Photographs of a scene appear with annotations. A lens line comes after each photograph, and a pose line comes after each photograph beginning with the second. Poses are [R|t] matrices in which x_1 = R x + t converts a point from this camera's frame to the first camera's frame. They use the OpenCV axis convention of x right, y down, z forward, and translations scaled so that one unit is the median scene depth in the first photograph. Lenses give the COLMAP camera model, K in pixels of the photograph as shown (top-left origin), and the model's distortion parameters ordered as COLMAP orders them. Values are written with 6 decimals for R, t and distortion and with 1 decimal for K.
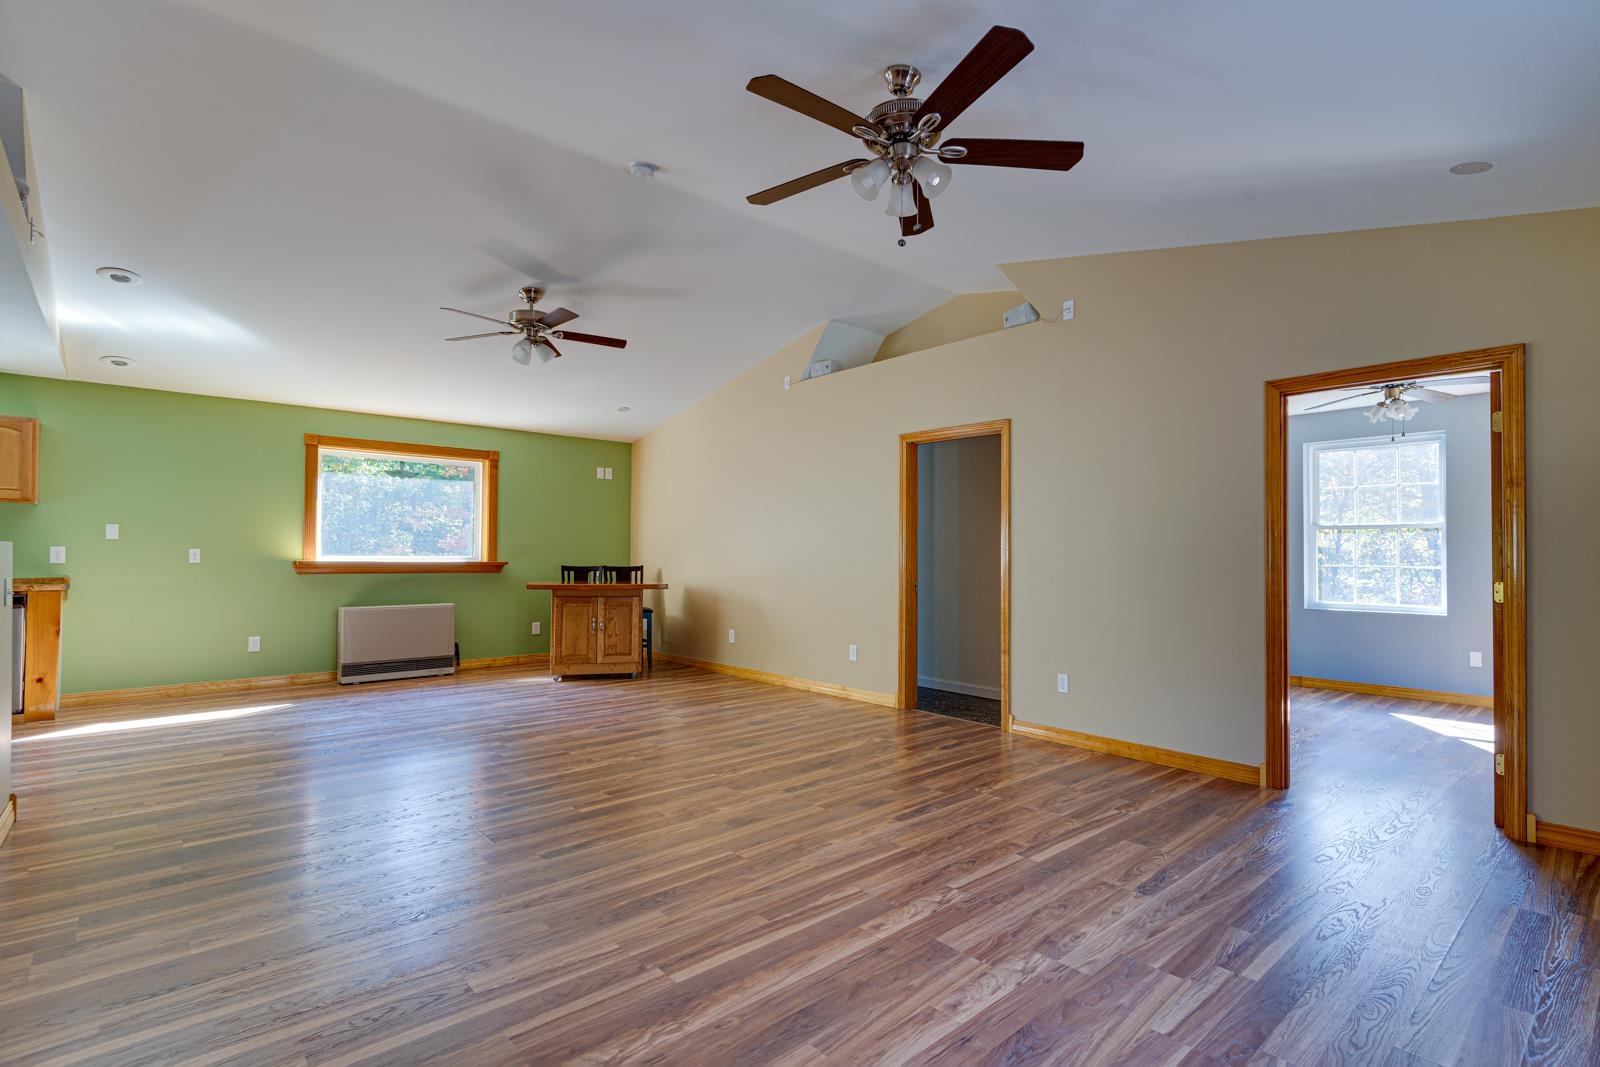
lens RADIAL K [[766.3, 0, 796.5], [0, 766.3, 540.9], [0, 0, 1]] dist [0.002861, 0.000628]
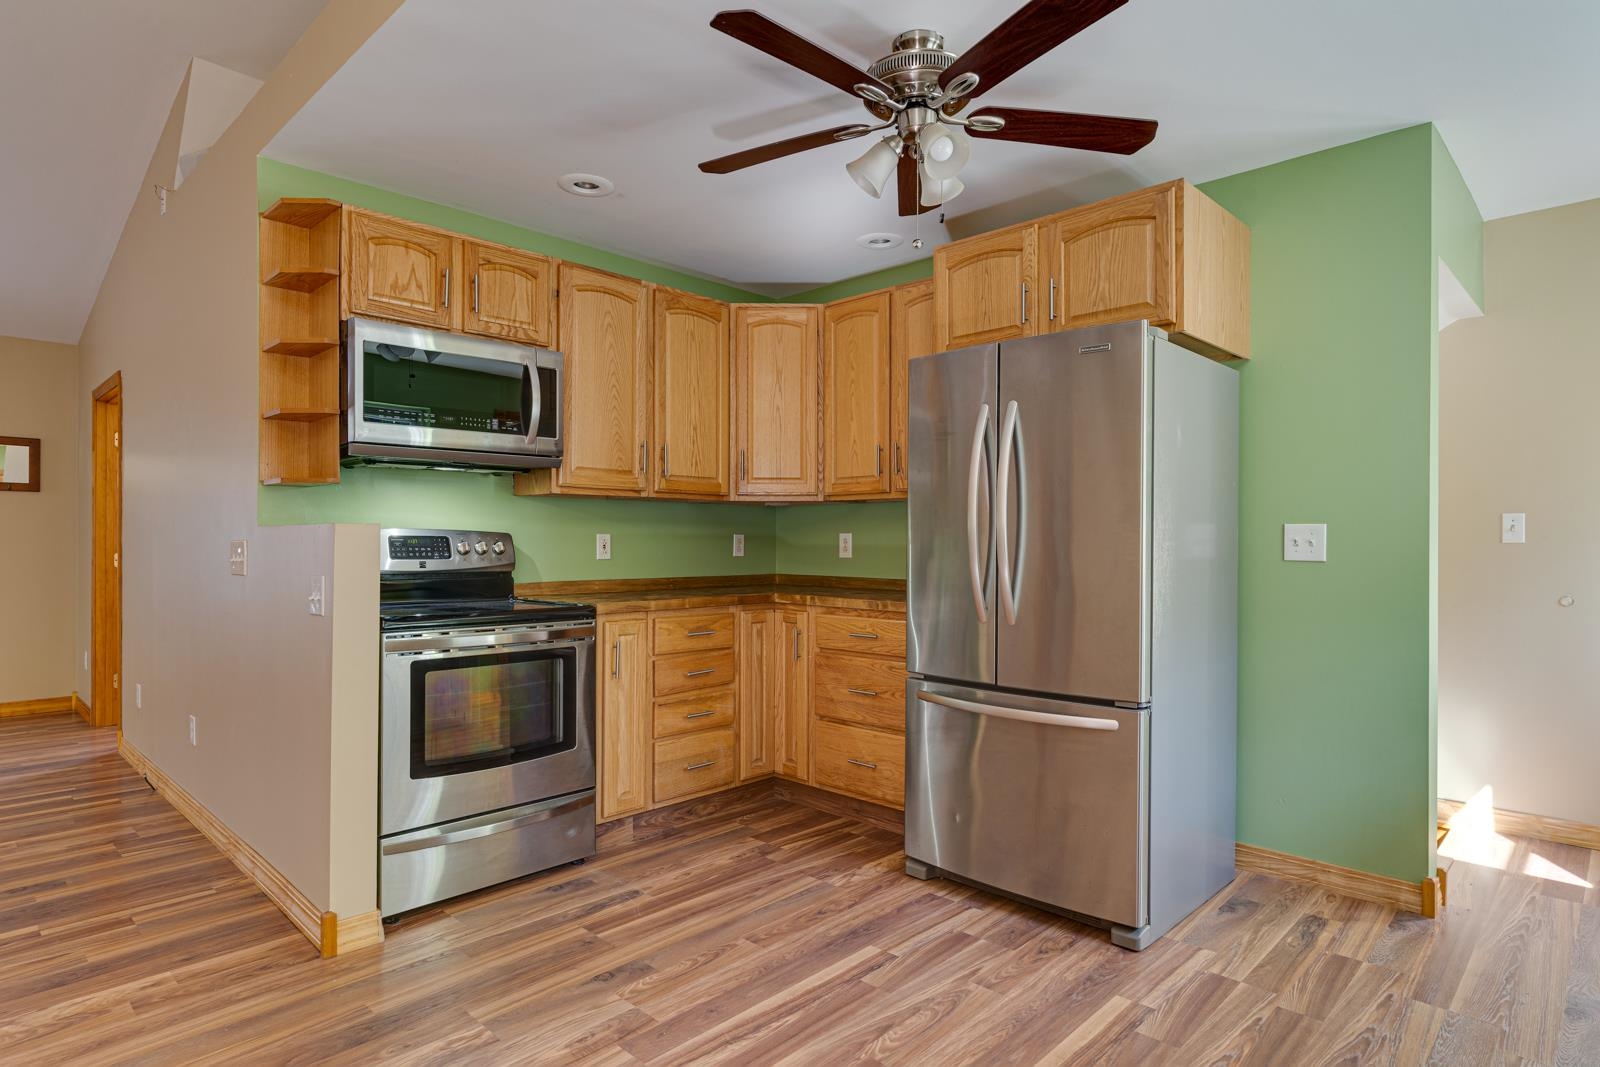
lens RADIAL K [[878.7, 0, 808.6], [0, 878.7, 535.4], [0, 0, 1]] dist [-0.001013, 0.001051]
pose [[-0.995955, -0.007970, -0.089504, -1.080243], [-0.005764, 0.999674, -0.024878, 0.021056], [0.089673, -0.024262, -0.995676, 1.420934]]
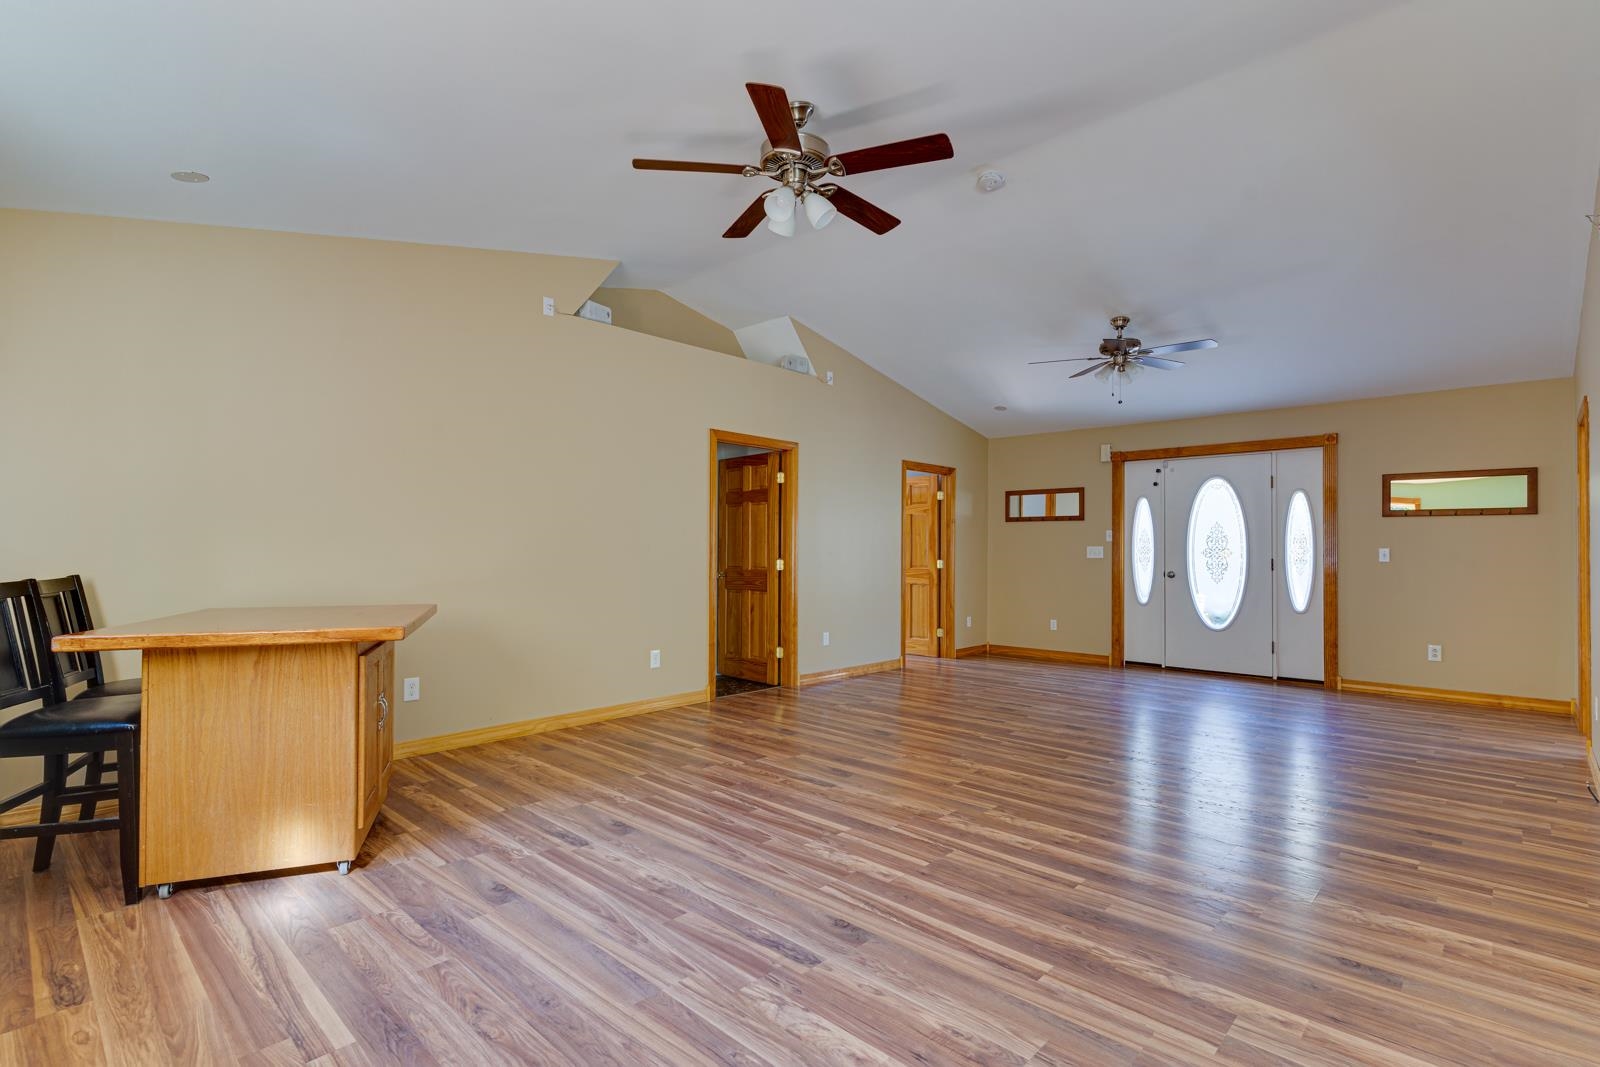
lens RADIAL K [[766.3, 0, 800.1], [0, 766.3, 537.6], [0, 0, 1]] dist [0.002861, 0.000628]
pose [[-0.100104, 0.013224, 0.994889, -1.224572], [-0.026759, 0.999514, -0.015978, 0.023161], [-0.994617, -0.028222, -0.099702, 1.368201]]
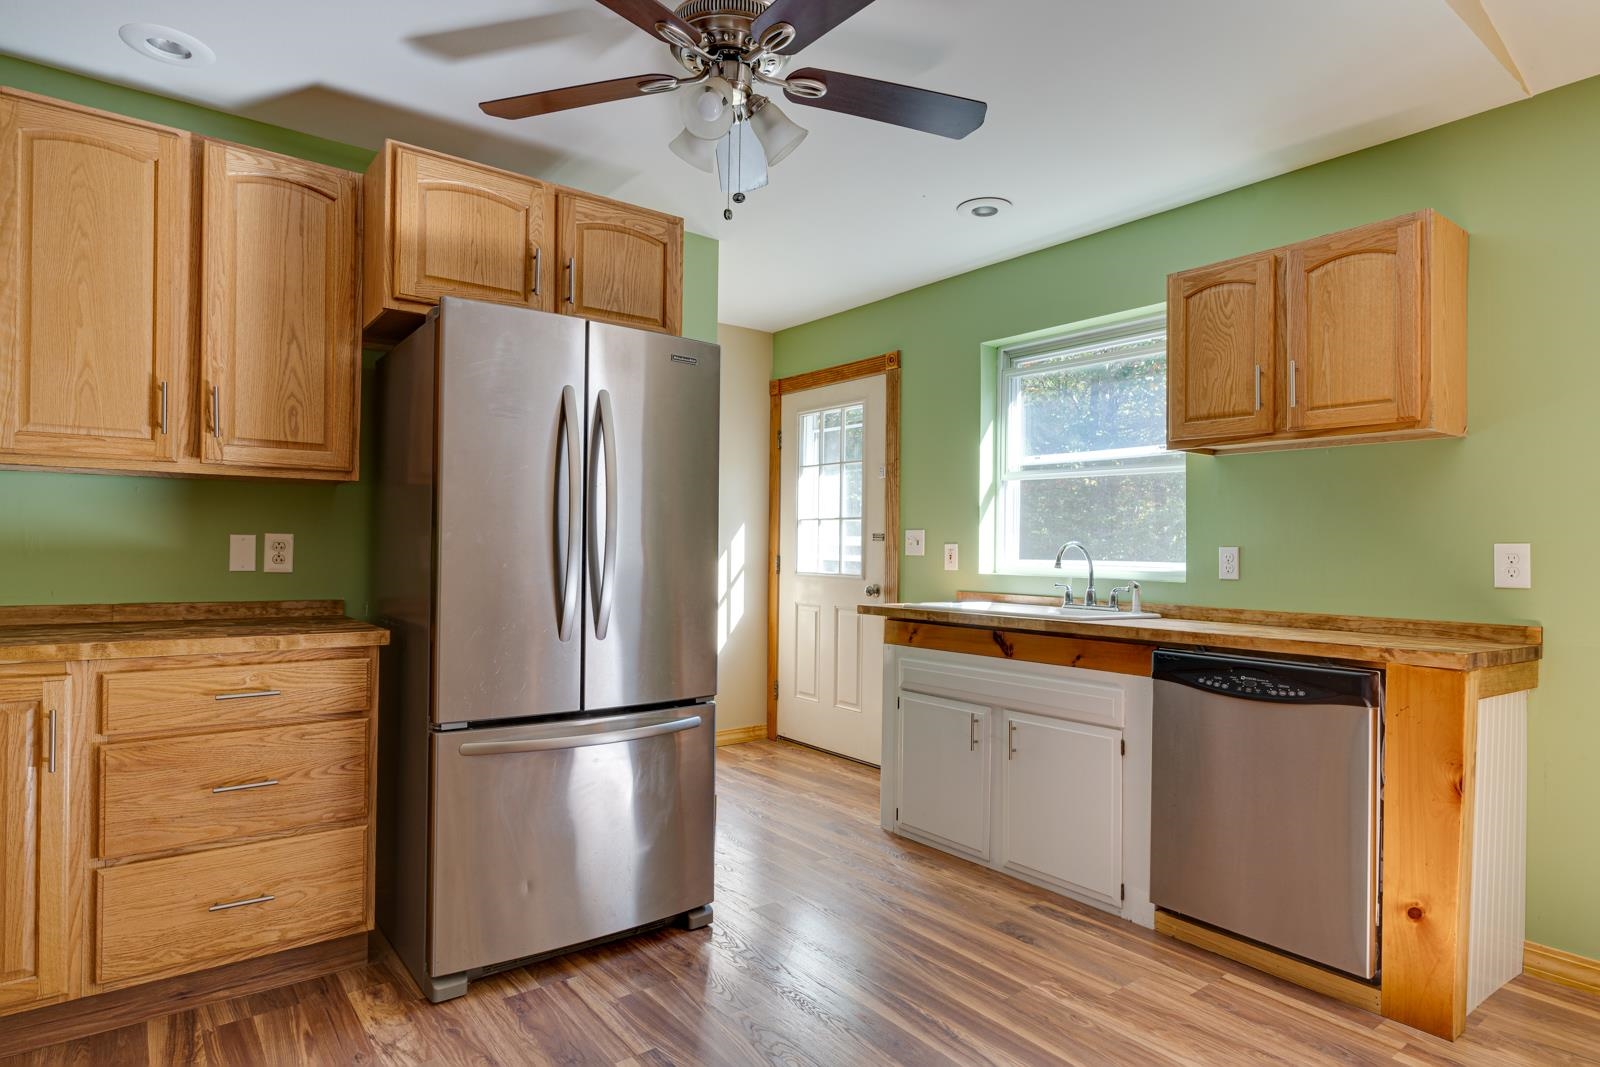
lens RADIAL K [[878.7, 0, 808.1], [0, 878.7, 538.2], [0, 0, 1]] dist [-0.001013, 0.001051]
pose [[-0.066268, -0.015169, -0.997687, -0.688316], [0.007097, 0.999852, -0.015673, 0.012472], [0.997777, -0.008119, -0.066151, 0.928749]]
